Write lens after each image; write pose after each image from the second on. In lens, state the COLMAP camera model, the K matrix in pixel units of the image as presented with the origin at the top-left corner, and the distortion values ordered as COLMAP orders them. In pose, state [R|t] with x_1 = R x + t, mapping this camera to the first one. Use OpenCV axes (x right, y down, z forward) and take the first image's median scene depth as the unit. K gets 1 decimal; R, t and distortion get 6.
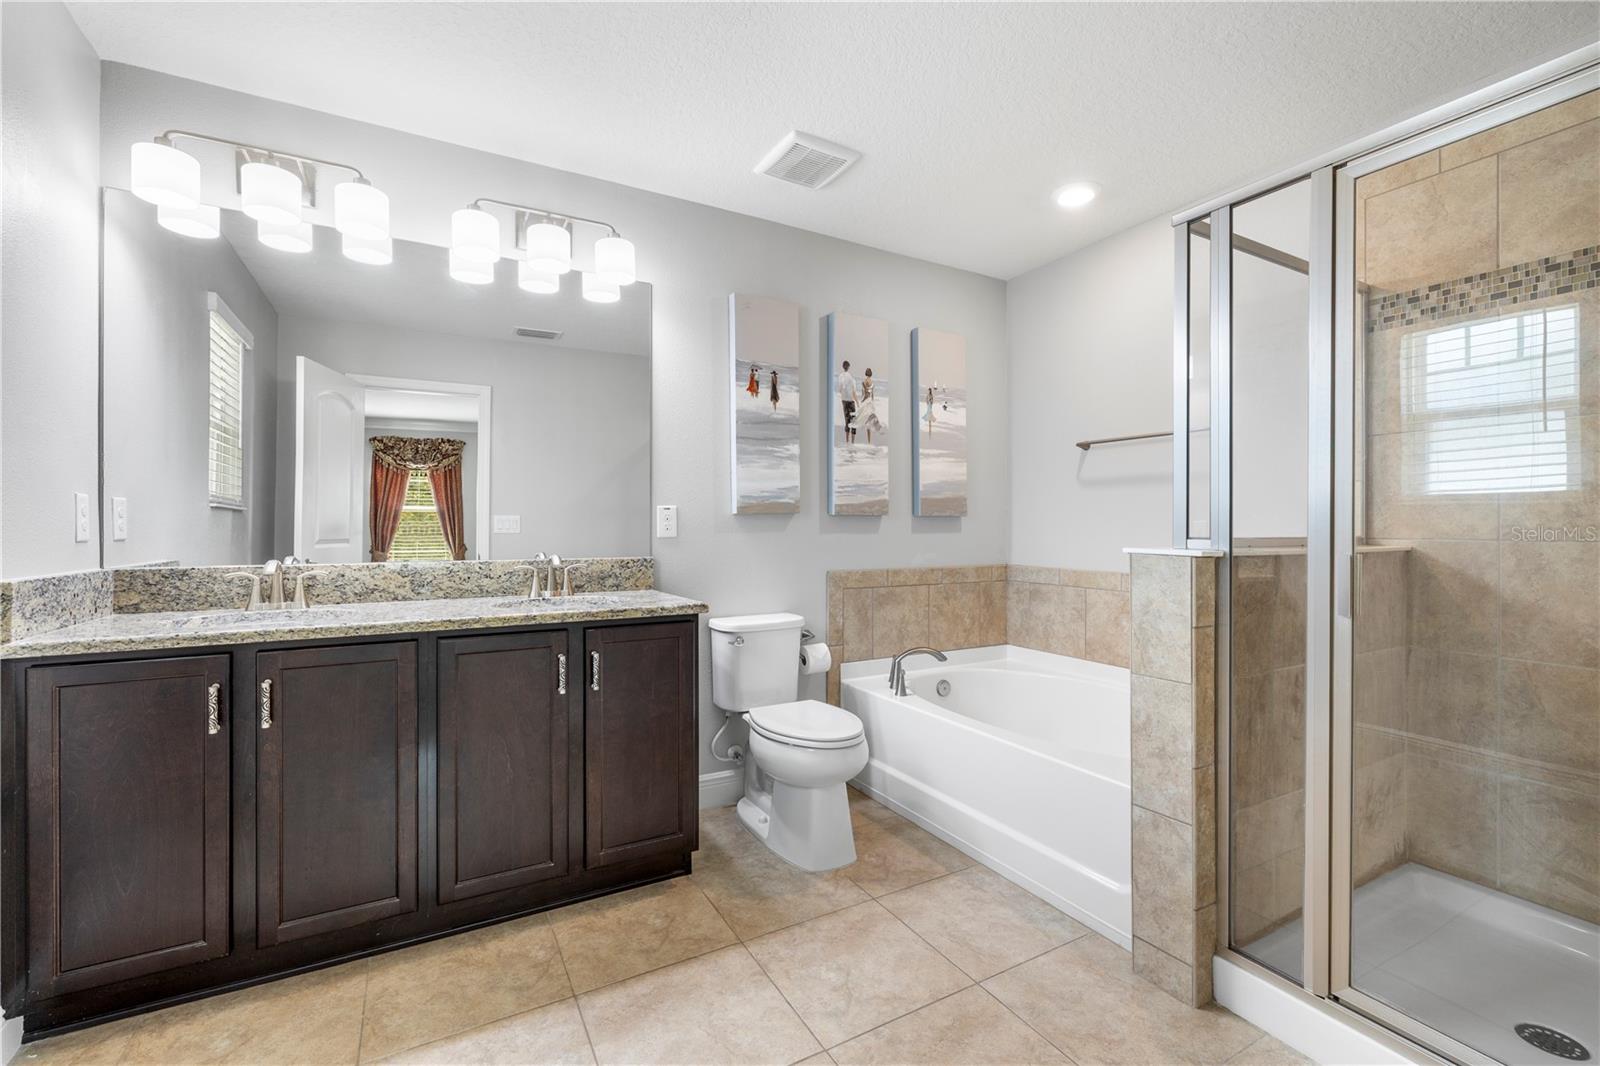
lens RADIAL K [[683.7, 0, 799.8], [0, 683.7, 531.6], [0, 0, 1]] dist [0.003358, 0.000008]
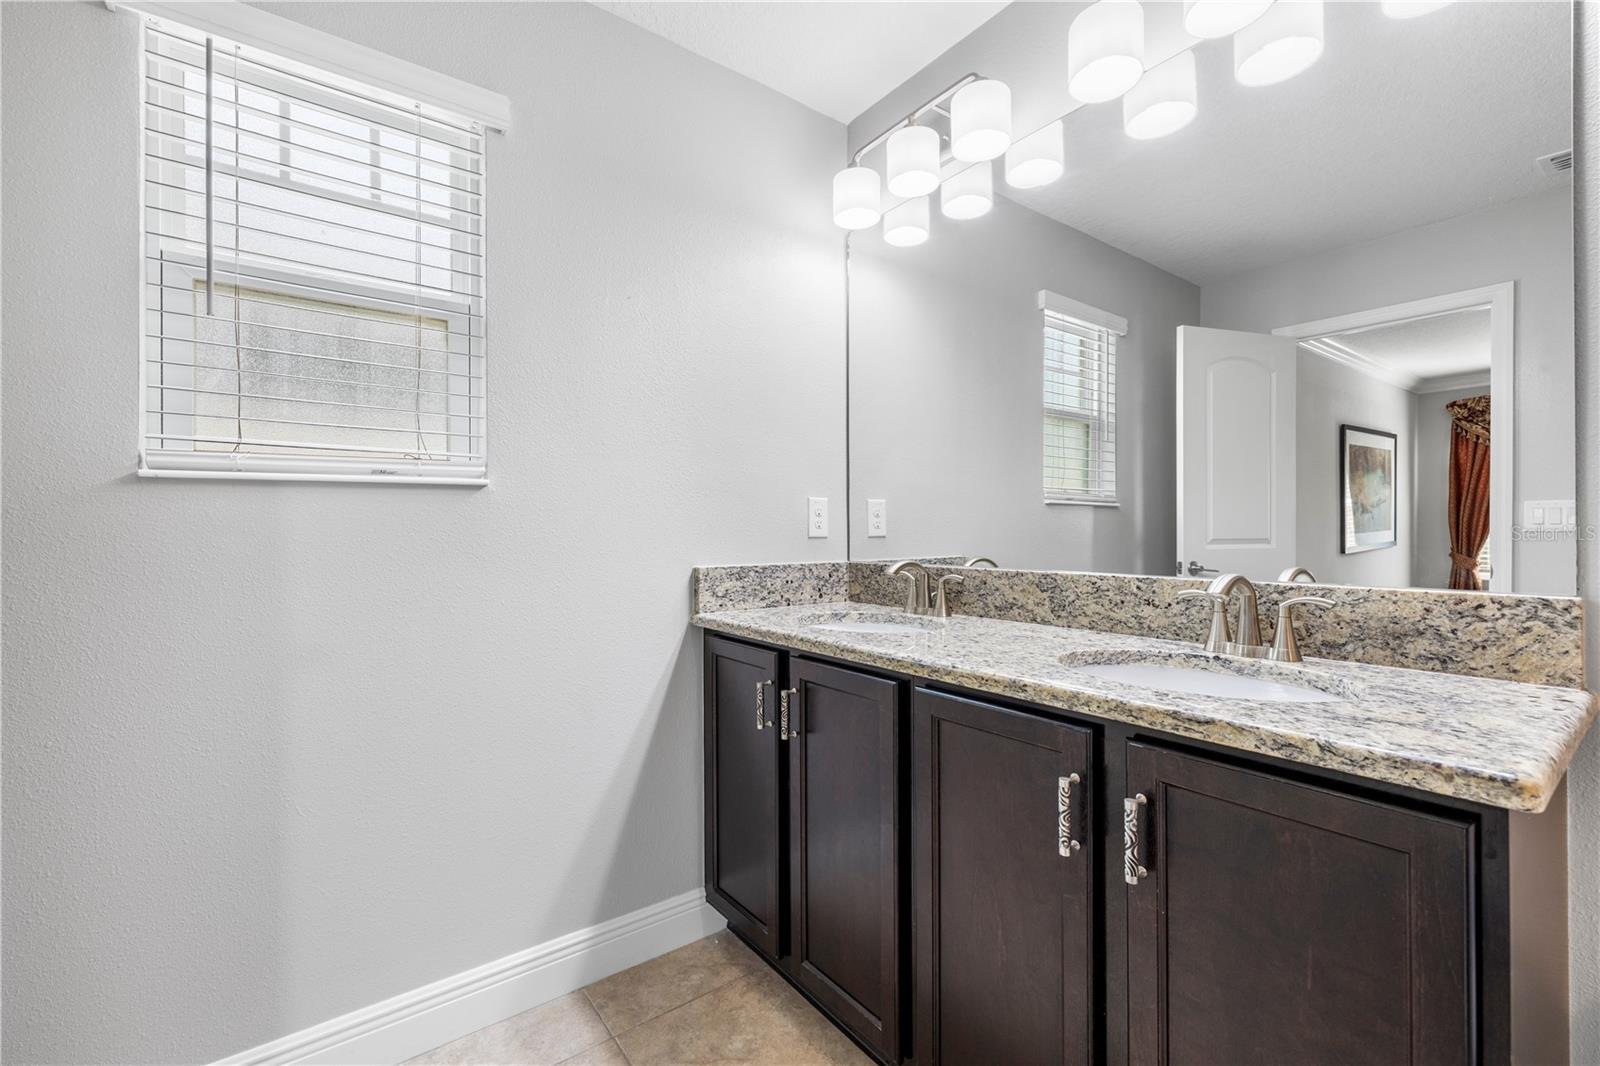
lens RADIAL K [[683.7, 0, 798.0], [0, 683.7, 530.8], [0, 0, 1]] dist [0.003358, 0.000008]
pose [[0.120636, -0.000126, -0.992697, 0.108606], [0.001427, 0.999999, 0.000046, 0.002129], [0.992696, -0.001422, 0.120636, 0.668996]]
